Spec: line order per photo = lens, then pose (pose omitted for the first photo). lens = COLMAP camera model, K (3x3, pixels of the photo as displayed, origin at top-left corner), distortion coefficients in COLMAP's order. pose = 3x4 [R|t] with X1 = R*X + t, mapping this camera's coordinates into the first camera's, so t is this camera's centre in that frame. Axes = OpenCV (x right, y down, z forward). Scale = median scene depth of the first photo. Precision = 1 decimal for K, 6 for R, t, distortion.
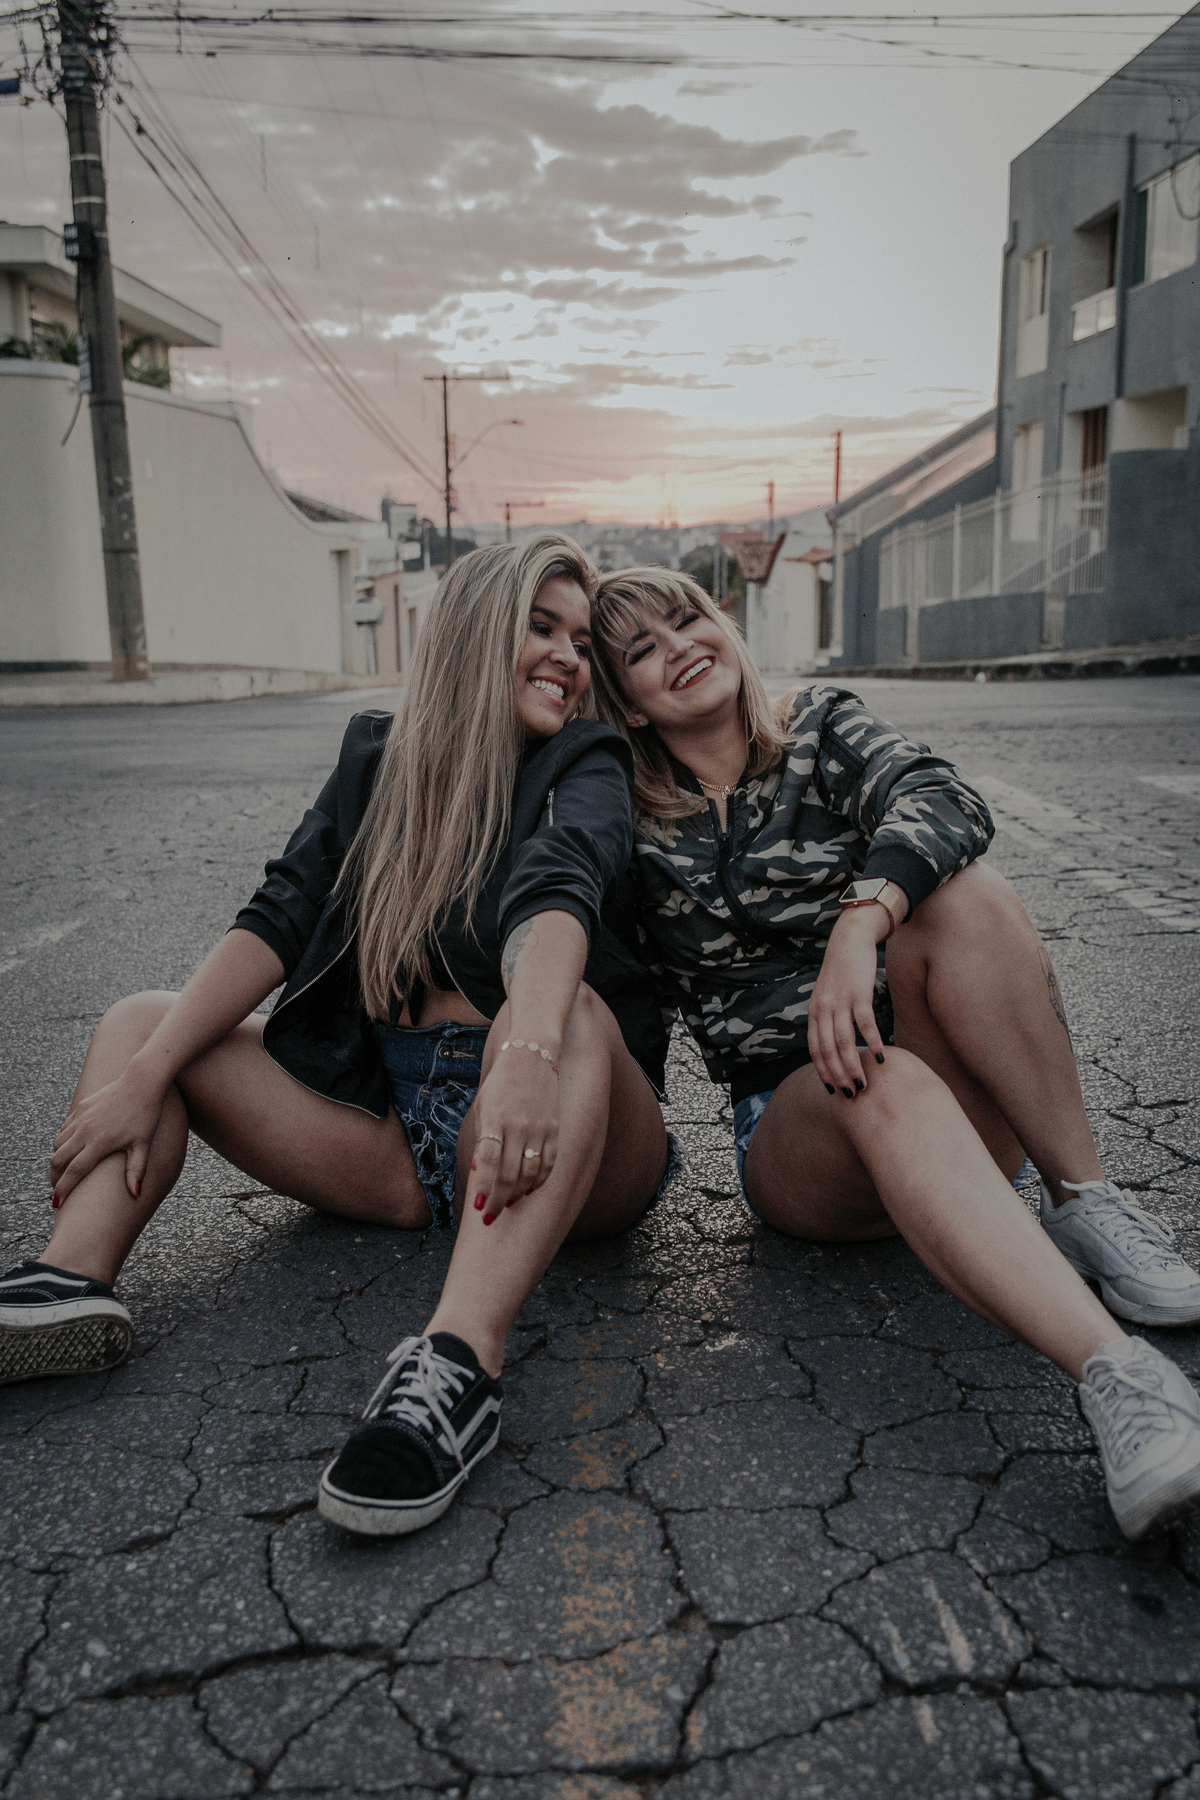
lens RADIAL K [[1687.5, 0, 600.0], [0, 1687.5, 900.0], [0, 0, 1]] dist [-0.002504, -0.013593]
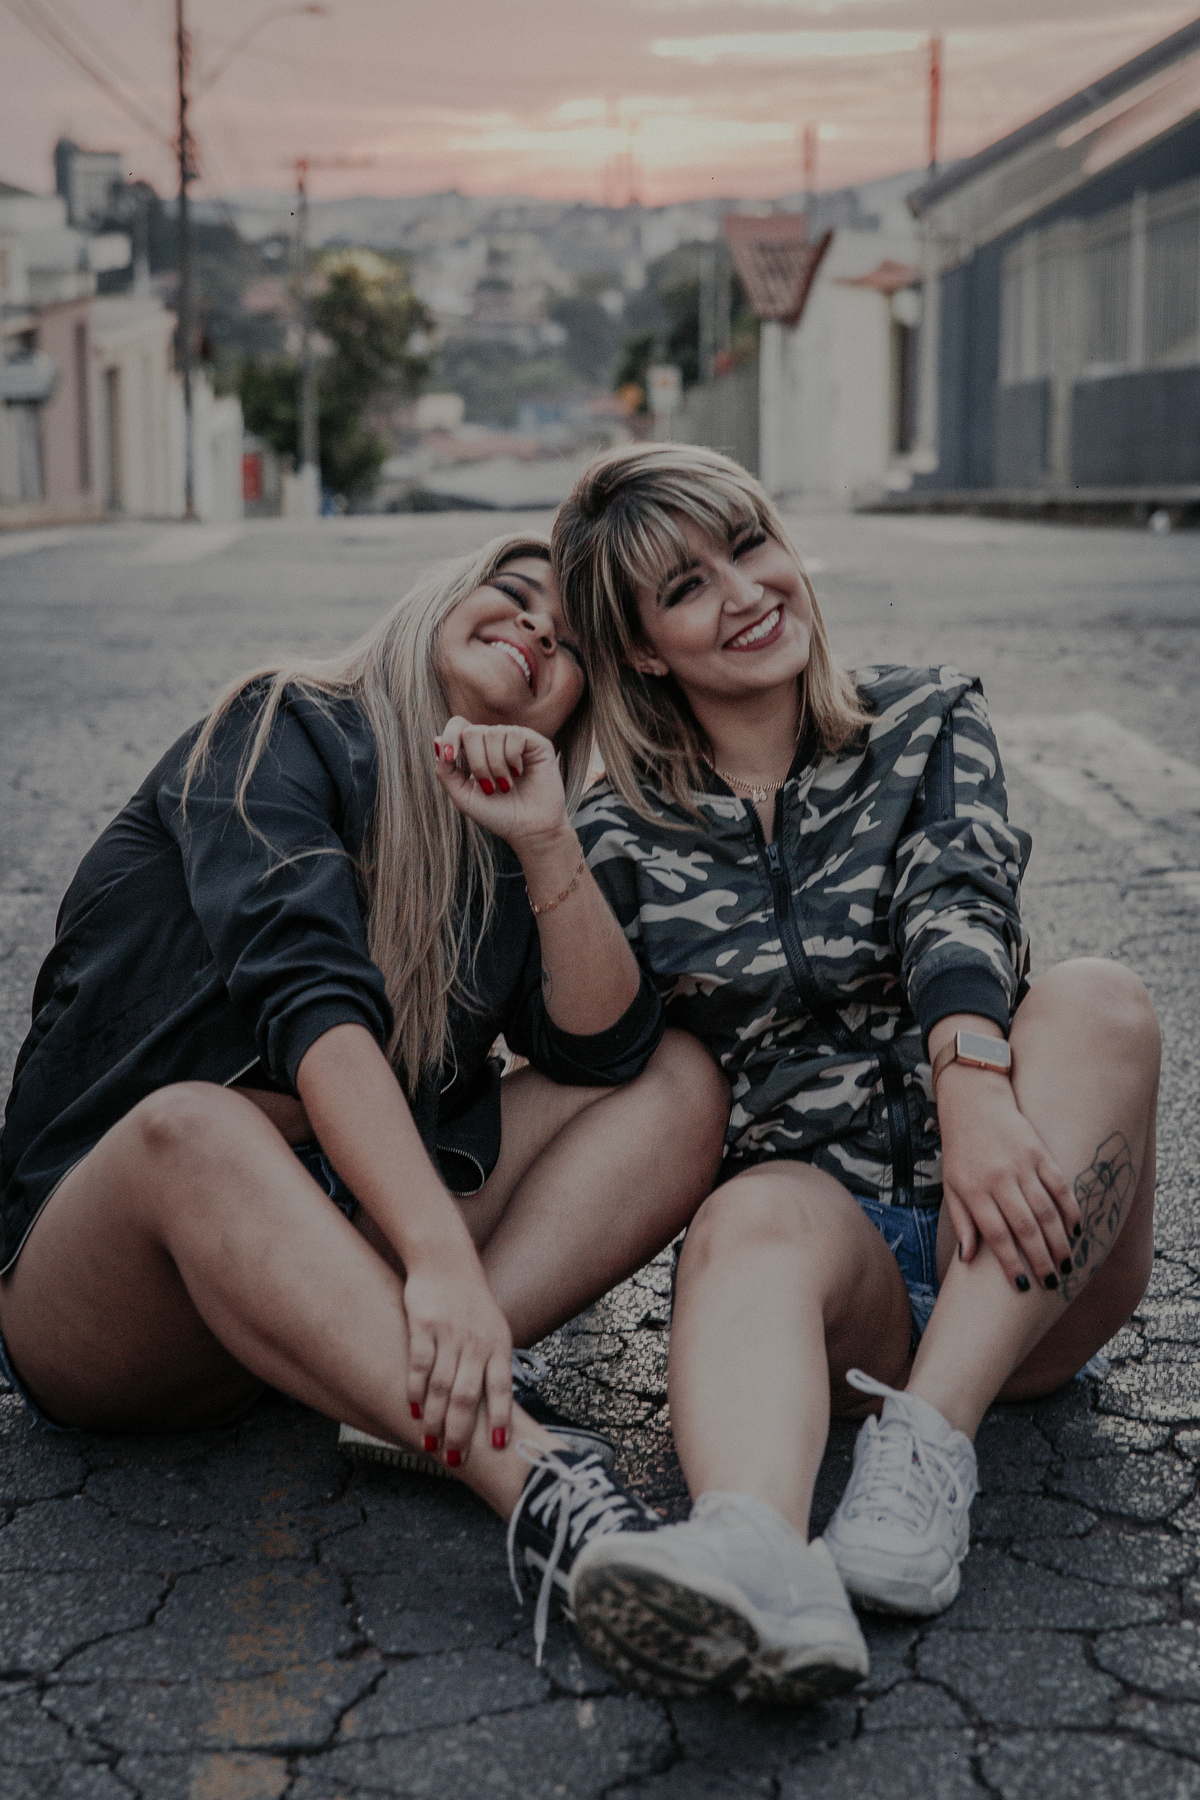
lens RADIAL K [[3281.5, 0, 600.0], [0, 3281.5, 900.0], [0, 0, 1]] dist [-0.031168, -0.050156]
pose [[0.999293, 0.002391, 0.037528, 0.115490], [-0.001978, 0.999937, -0.011047, 0.027754], [-0.037552, 0.010965, 0.999235, -0.825316]]
